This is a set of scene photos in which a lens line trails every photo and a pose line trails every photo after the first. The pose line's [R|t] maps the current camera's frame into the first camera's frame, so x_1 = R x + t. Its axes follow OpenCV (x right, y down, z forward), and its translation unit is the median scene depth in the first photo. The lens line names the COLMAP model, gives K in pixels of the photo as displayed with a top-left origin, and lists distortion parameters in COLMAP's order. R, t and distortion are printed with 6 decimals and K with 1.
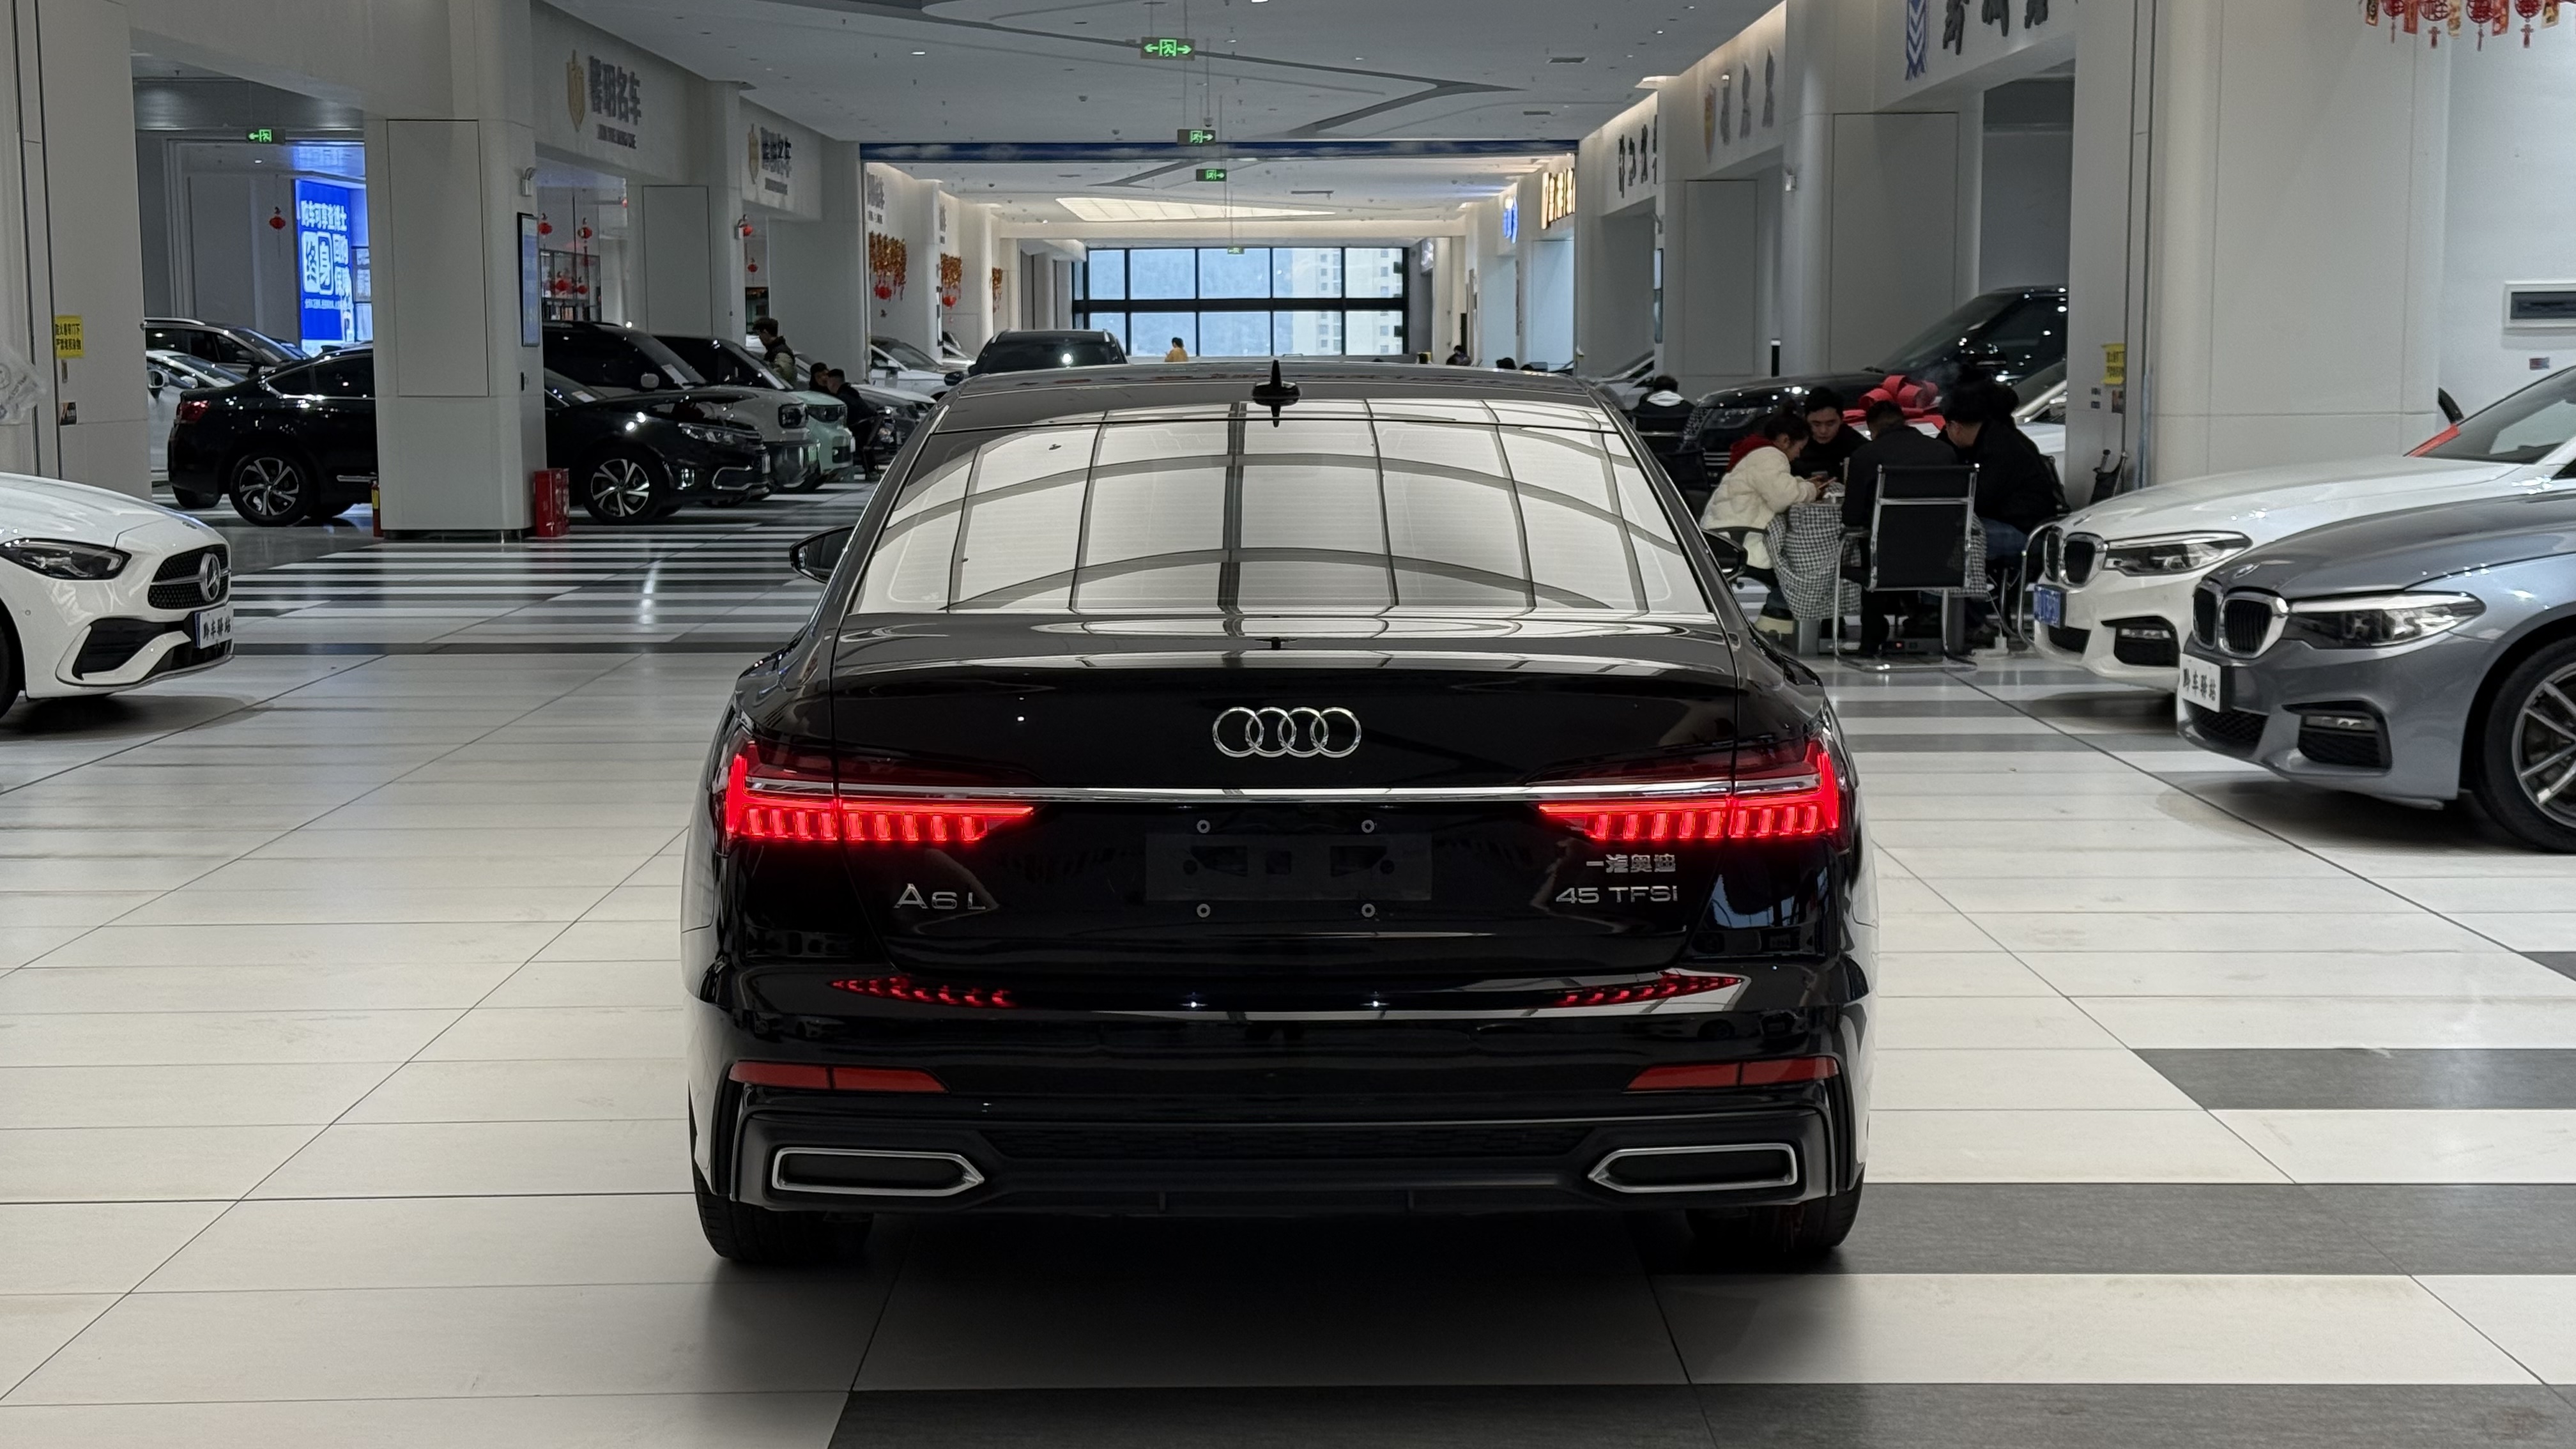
lens RADIAL K [[3556.2, 0, 1291.4], [0, 3556.2, 748.4], [0, 0, 1]] dist [0.106398, 0.000000]
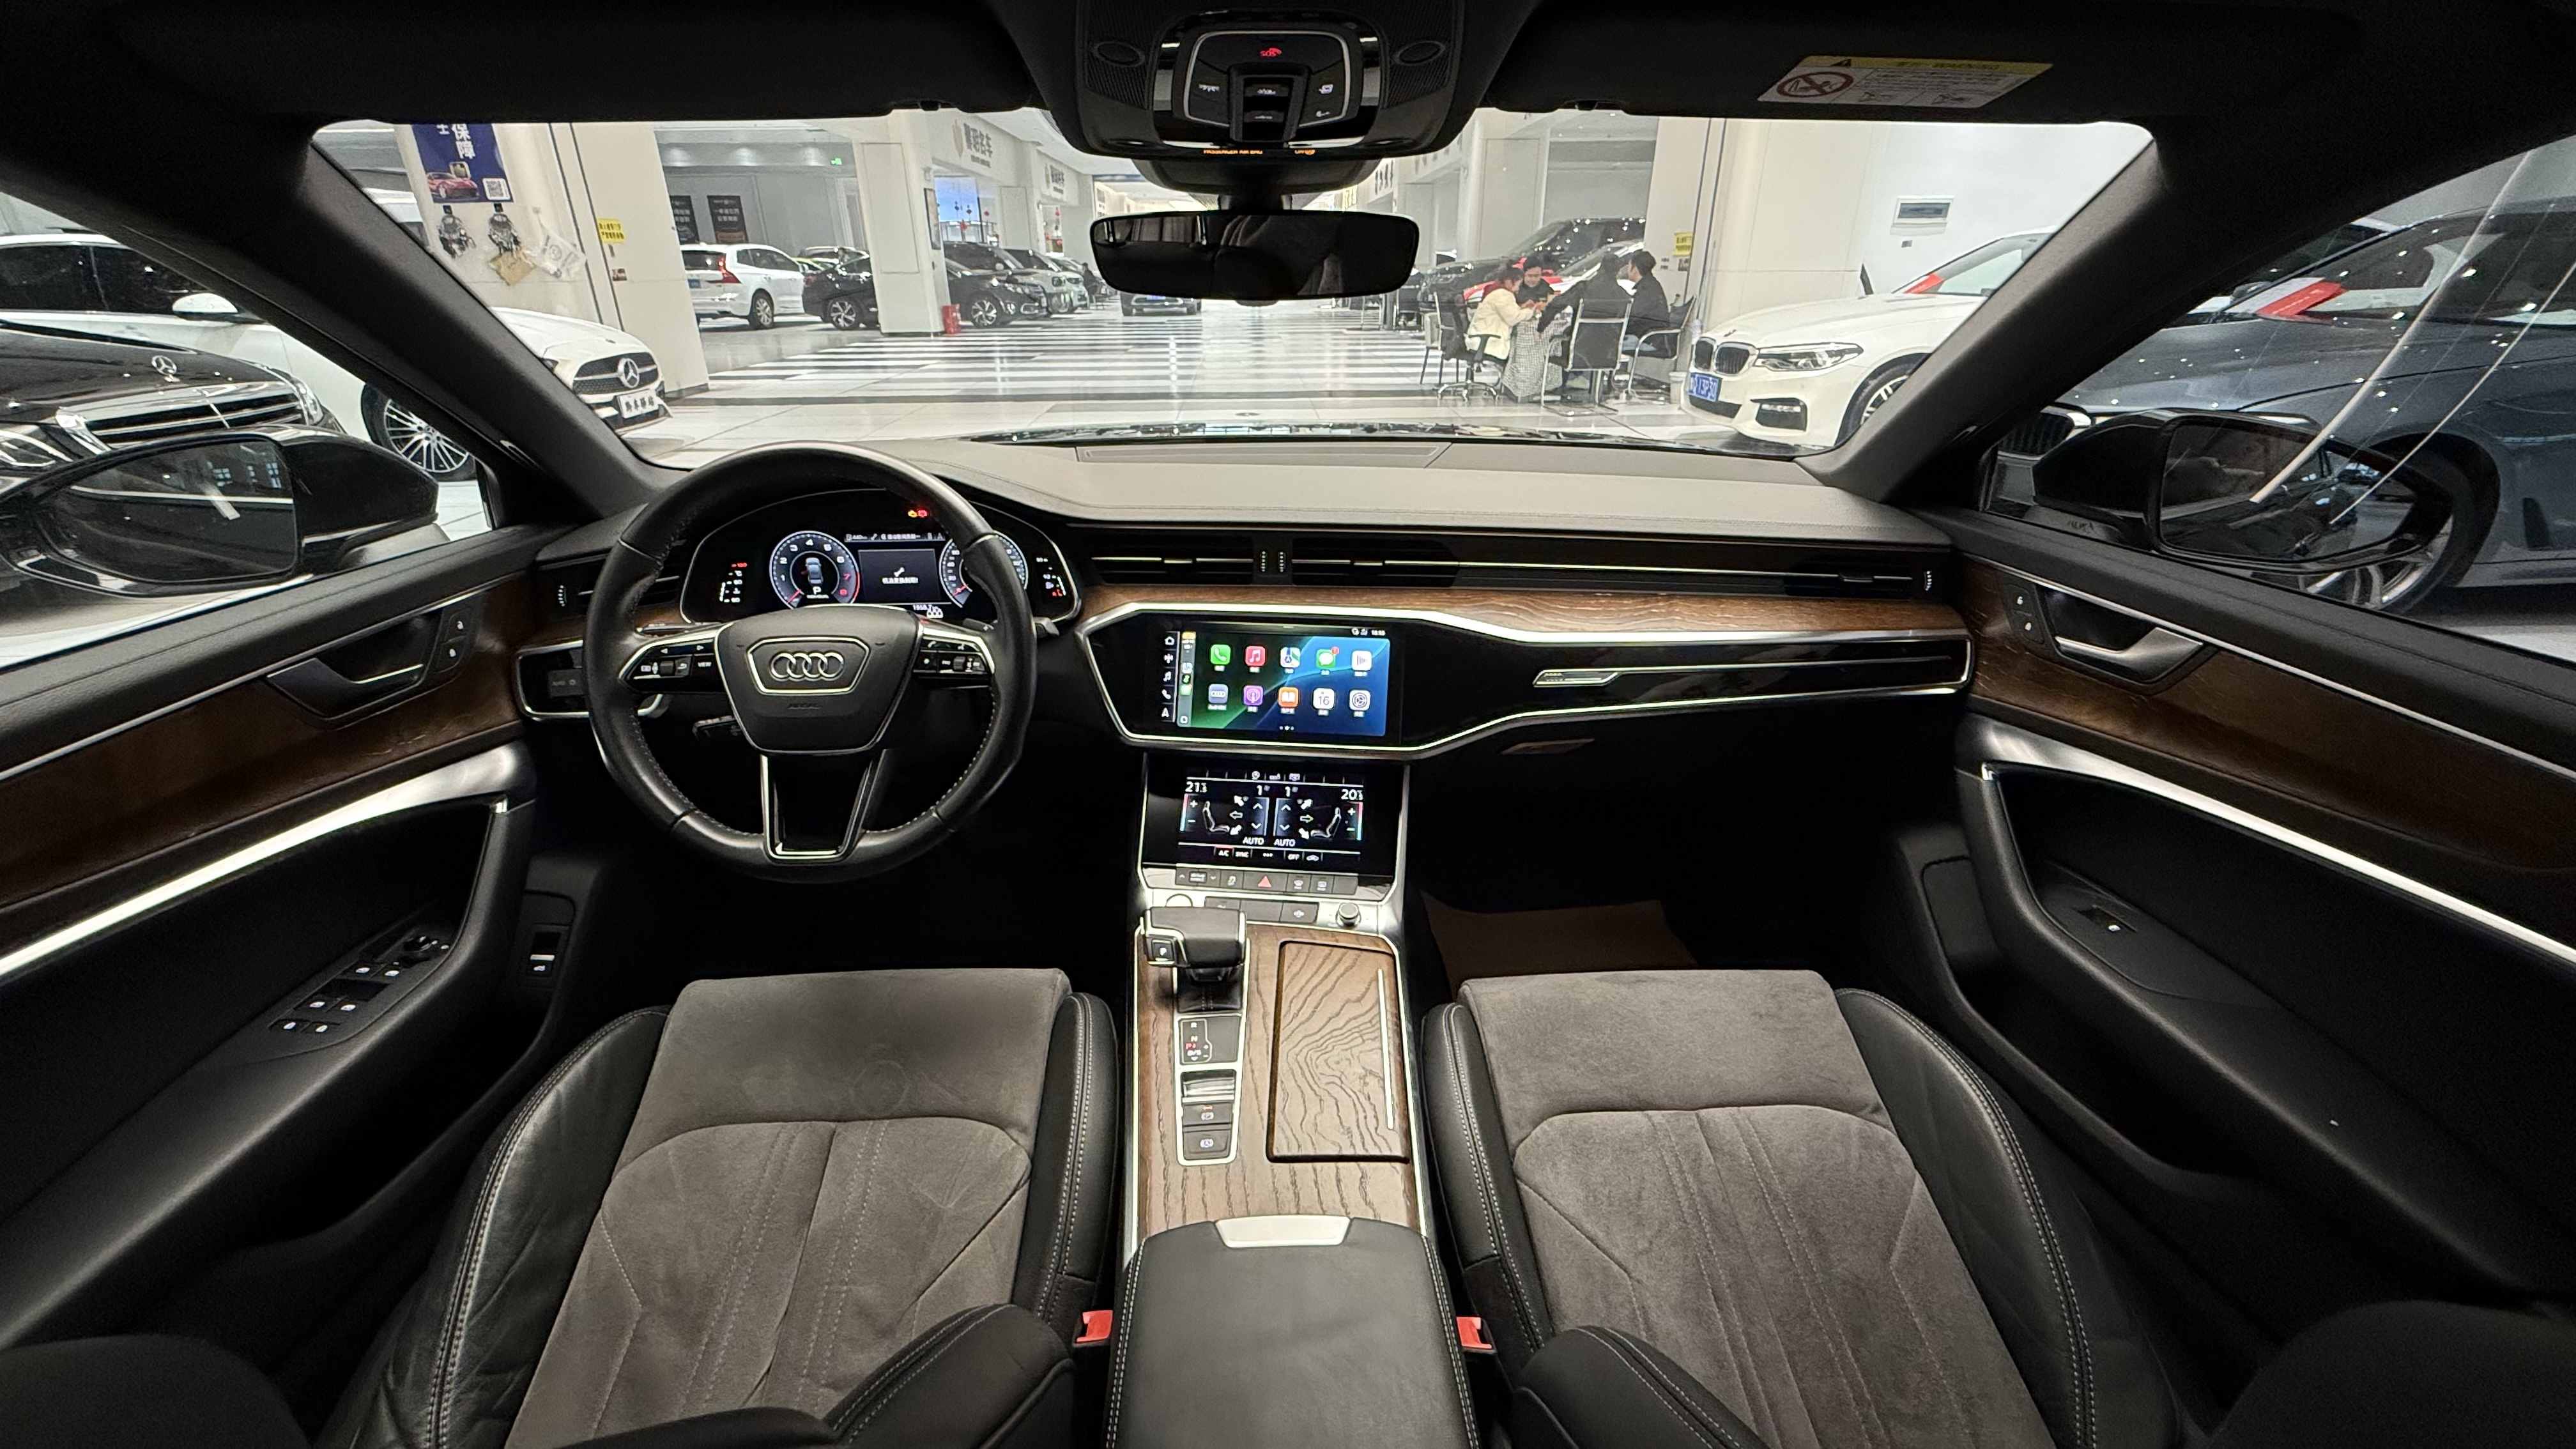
lens RADIAL K [[1020.3, 0, 1279.0], [0, 1020.3, 715.9], [0, 0, 1]] dist [-0.001698, -0.000563]
pose [[0.999692, -0.011369, 0.022045, -0.003675], [0.004217, 0.953740, 0.300603, -0.029919], [-0.024443, -0.300418, 0.953494, 0.393960]]
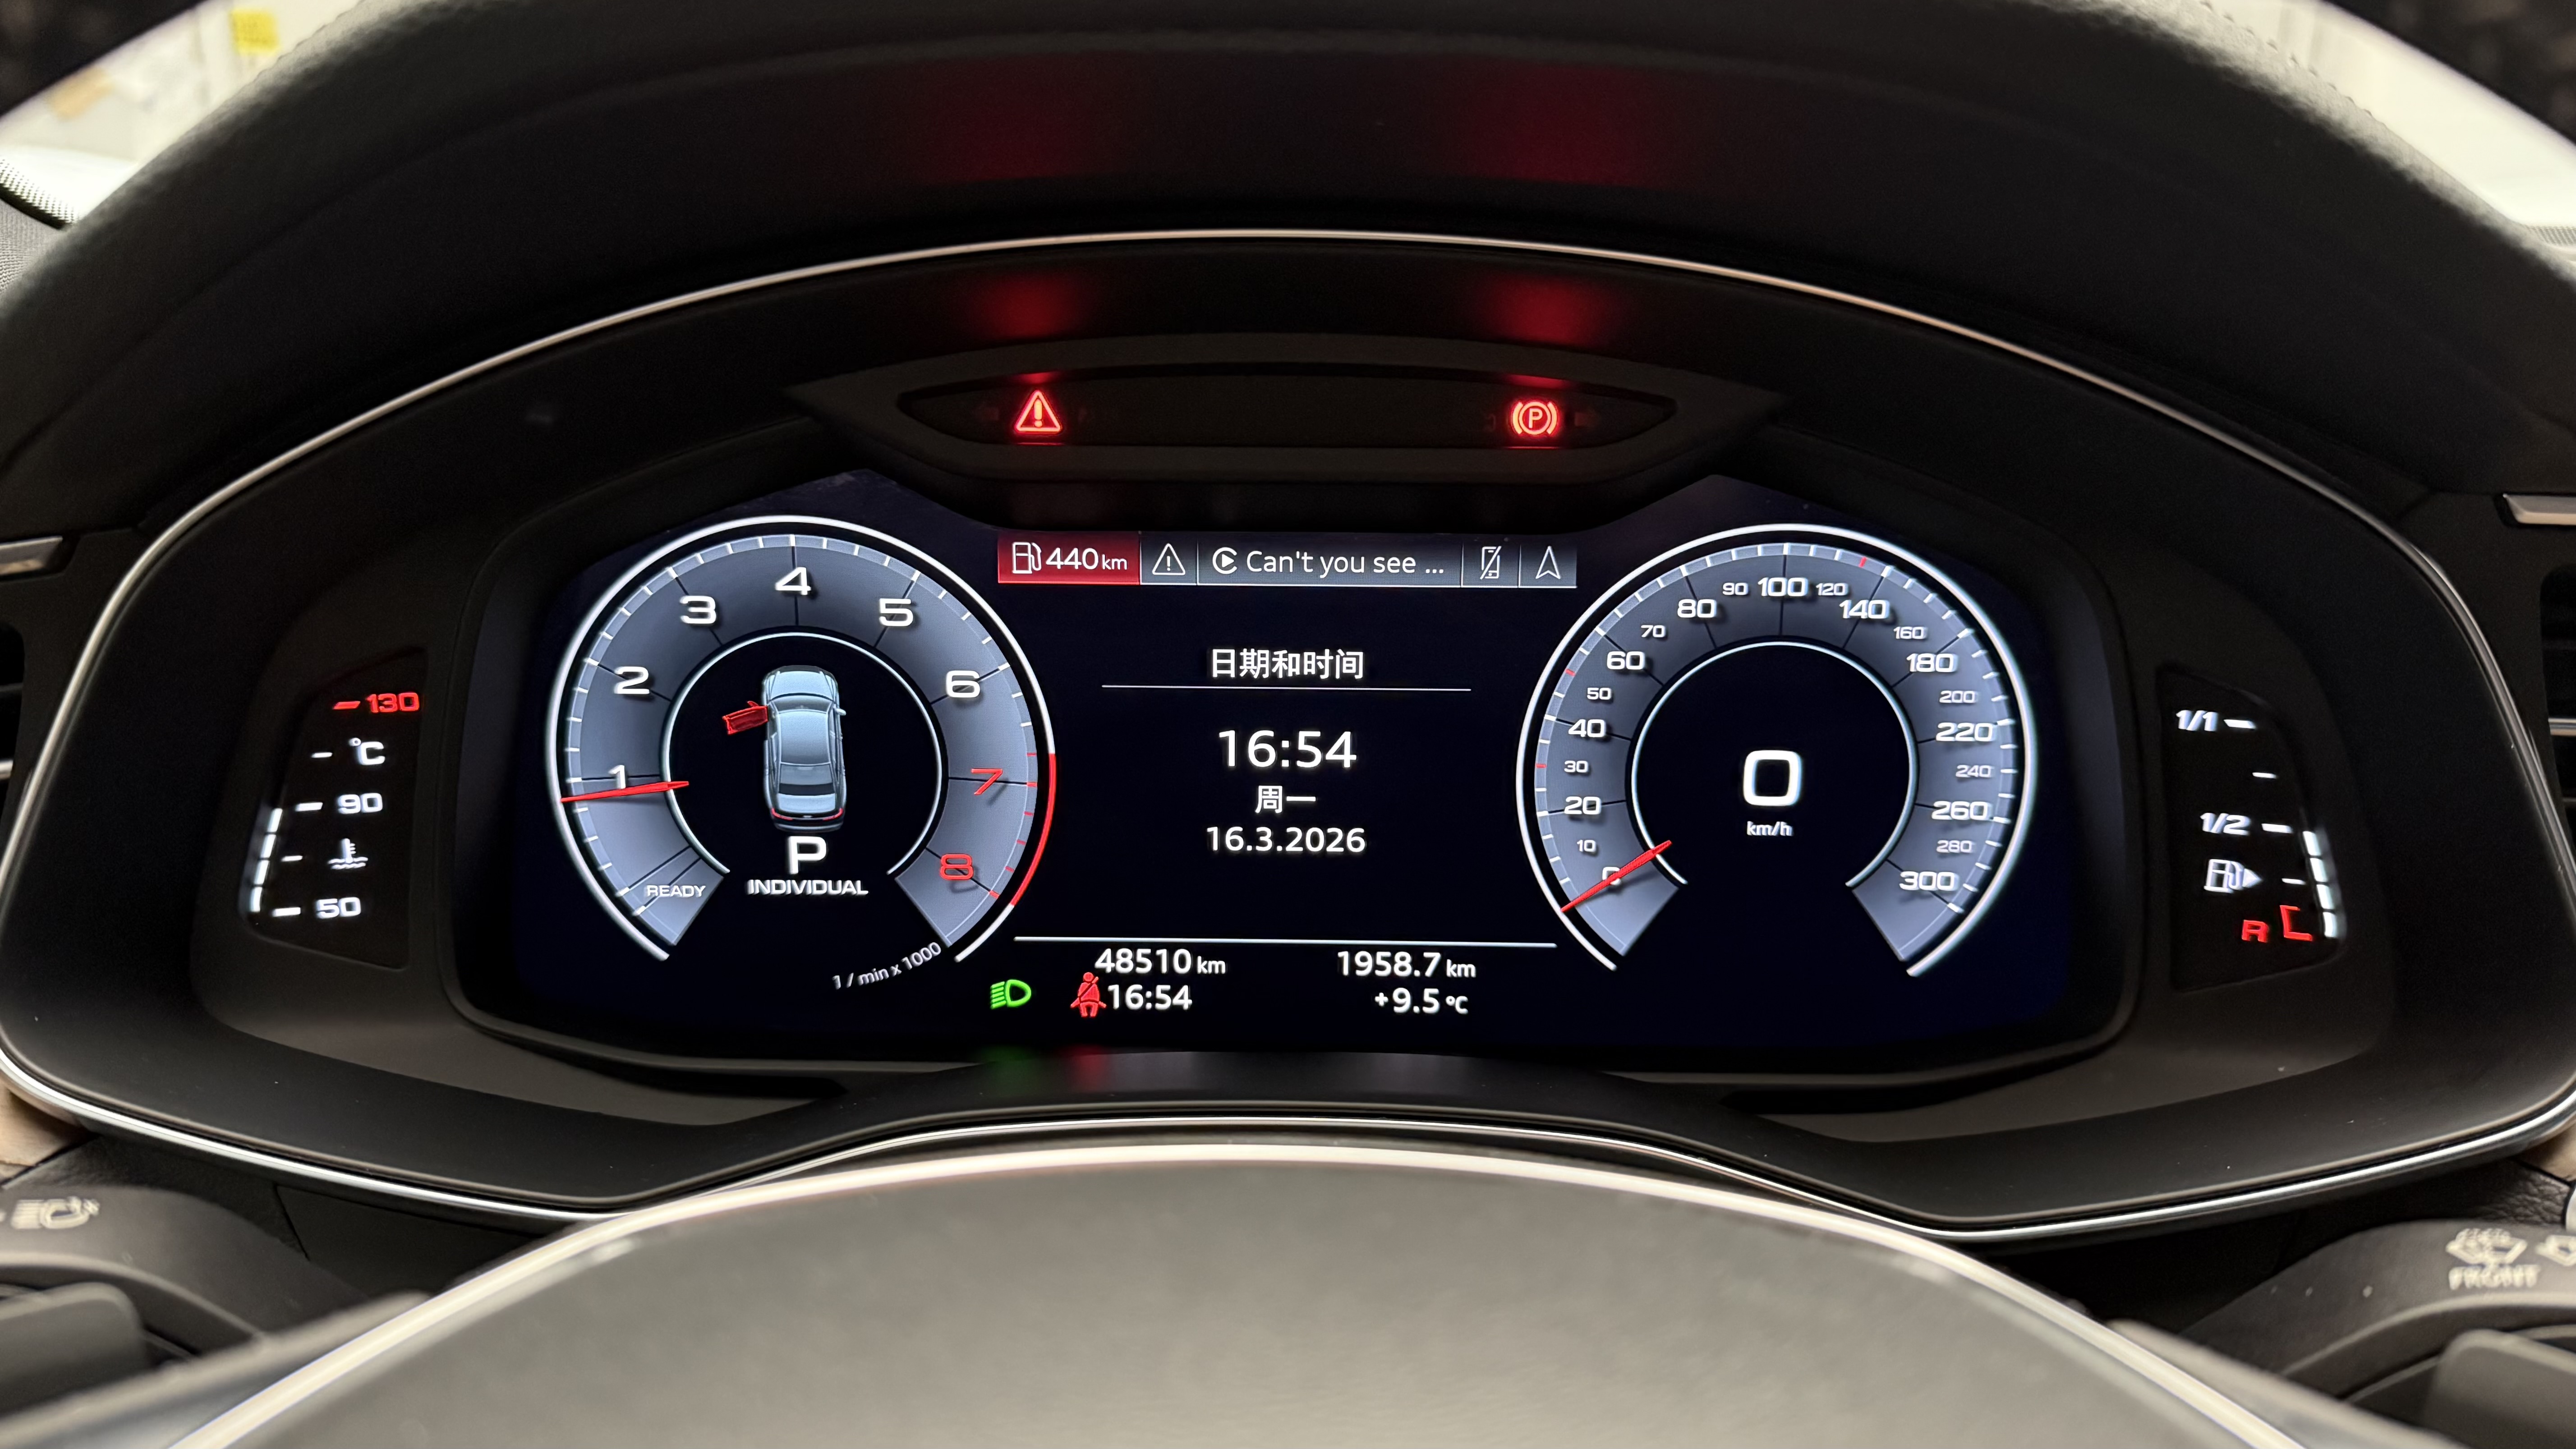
lens RADIAL K [[1865.0, 0, 1292.3], [0, 1865.0, 701.0], [0, 0, 1]] dist [0.031002, -0.049142]
pose [[0.999299, 0.019073, -0.032224, -0.021719], [-0.012397, 0.980543, 0.195914, -0.024958], [0.035334, -0.195377, 0.980091, 0.431311]]
